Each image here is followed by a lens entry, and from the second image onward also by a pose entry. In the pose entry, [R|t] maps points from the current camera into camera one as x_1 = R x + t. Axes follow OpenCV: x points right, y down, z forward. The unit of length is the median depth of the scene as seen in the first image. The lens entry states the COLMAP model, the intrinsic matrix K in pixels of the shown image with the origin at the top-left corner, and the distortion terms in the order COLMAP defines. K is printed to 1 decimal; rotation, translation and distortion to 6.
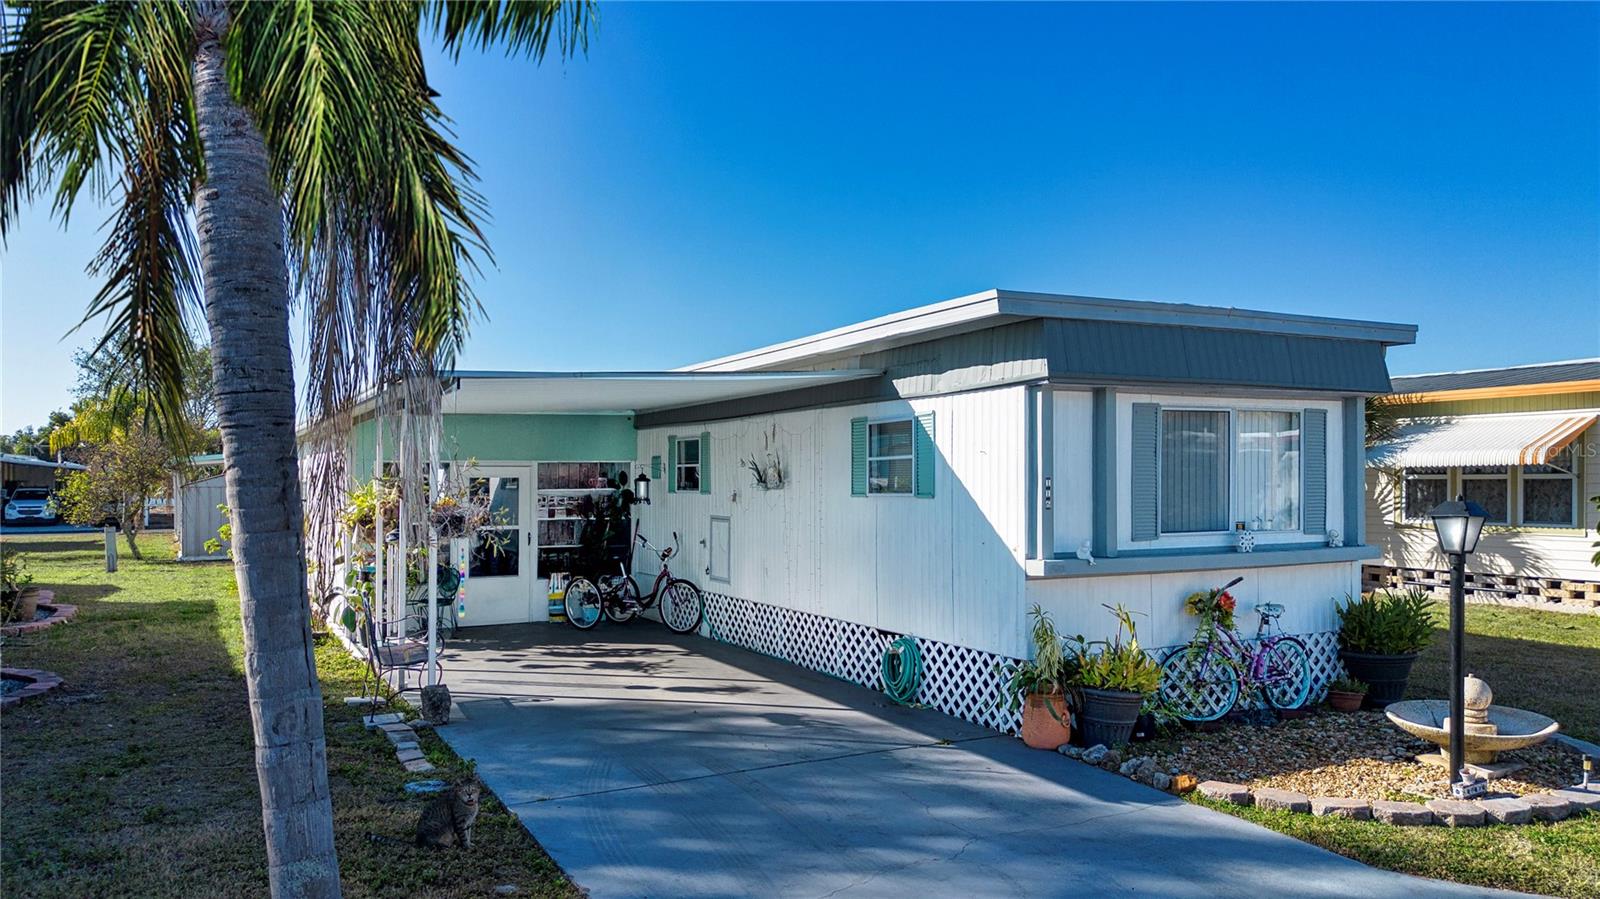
lens RADIAL K [[1133.8, 0, 797.6], [0, 1133.8, 452.4], [0, 0, 1]] dist [0.034490, -0.018745]
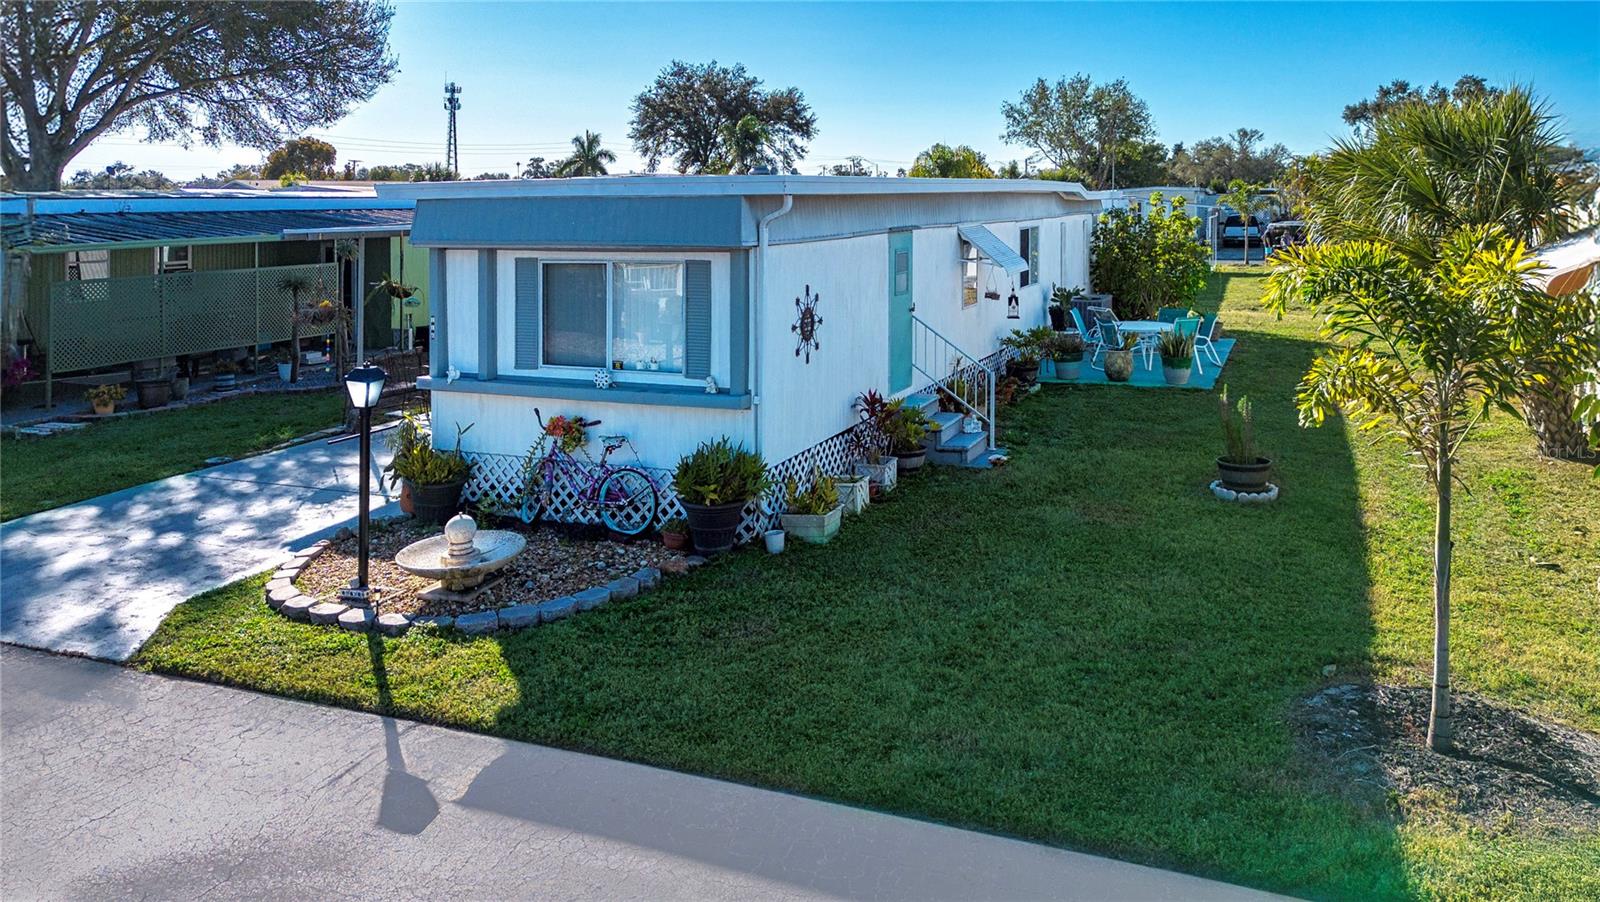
lens RADIAL K [[1163.1, 0, 799.3], [0, 1163.1, 139.1], [0, 0, 1]] dist [0.006363, 0.021807]
pose [[0.631221, -0.046362, -0.774216, 1.495645], [0.031581, 0.998920, -0.034070, -0.123238], [0.774960, -0.002945, 0.632004, 0.415455]]
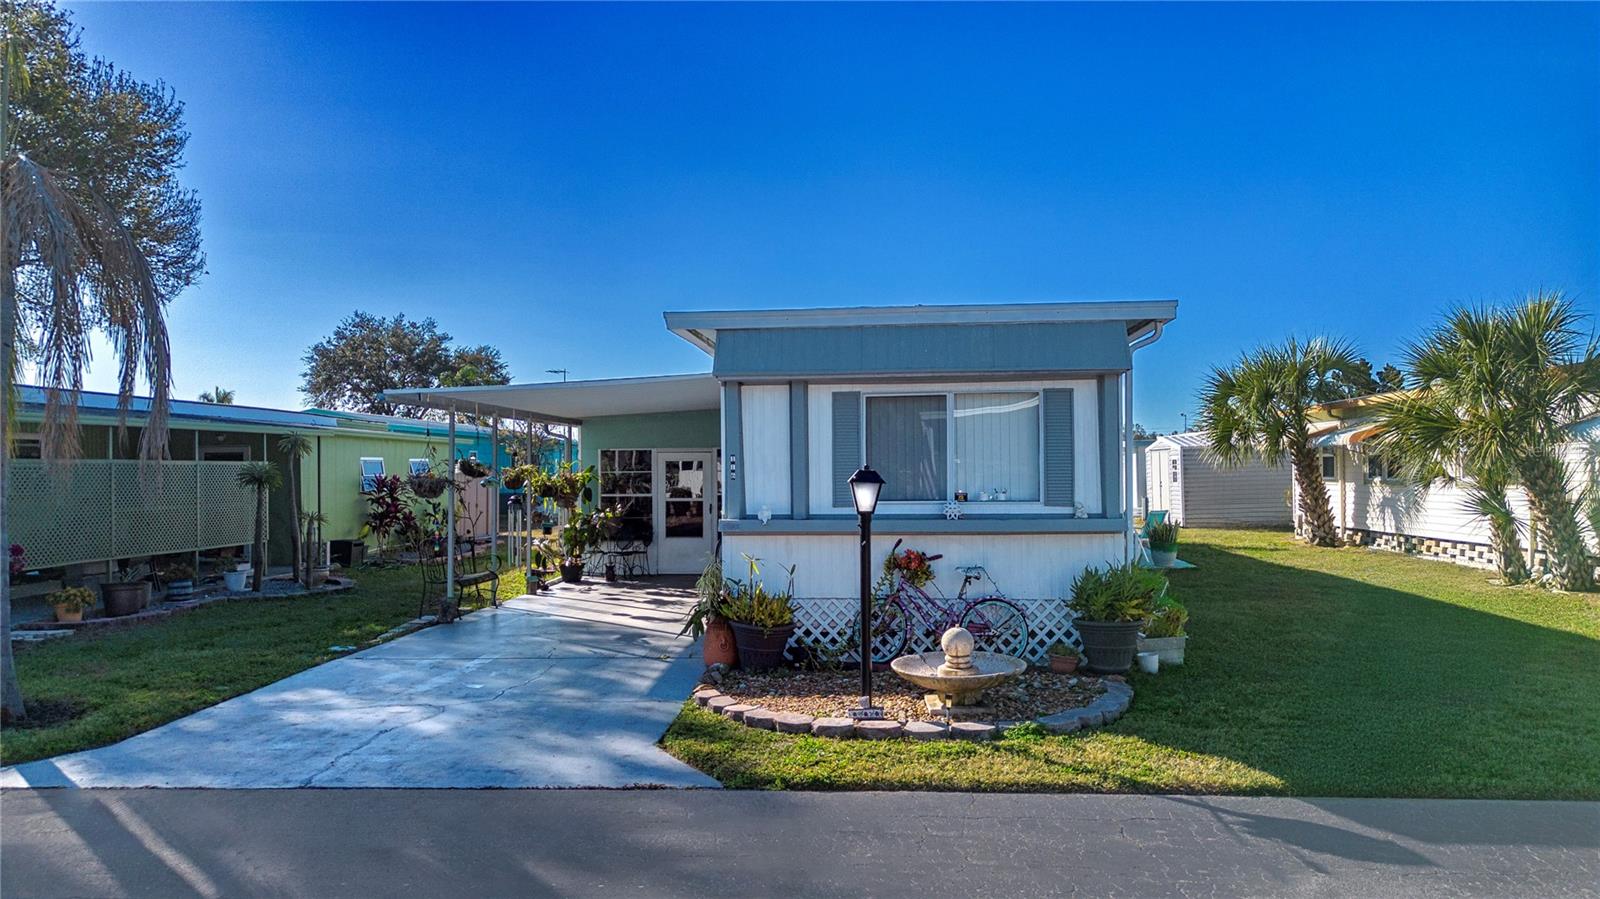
lens RADIAL K [[1133.8, 0, 792.4], [0, 1133.8, 406.4], [0, 0, 1]] dist [0.034490, -0.018745]
pose [[0.840677, -0.033220, -0.540518, 0.893733], [0.017451, 0.999260, -0.034271, 0.011857], [0.541256, 0.019378, 0.840634, -0.029380]]
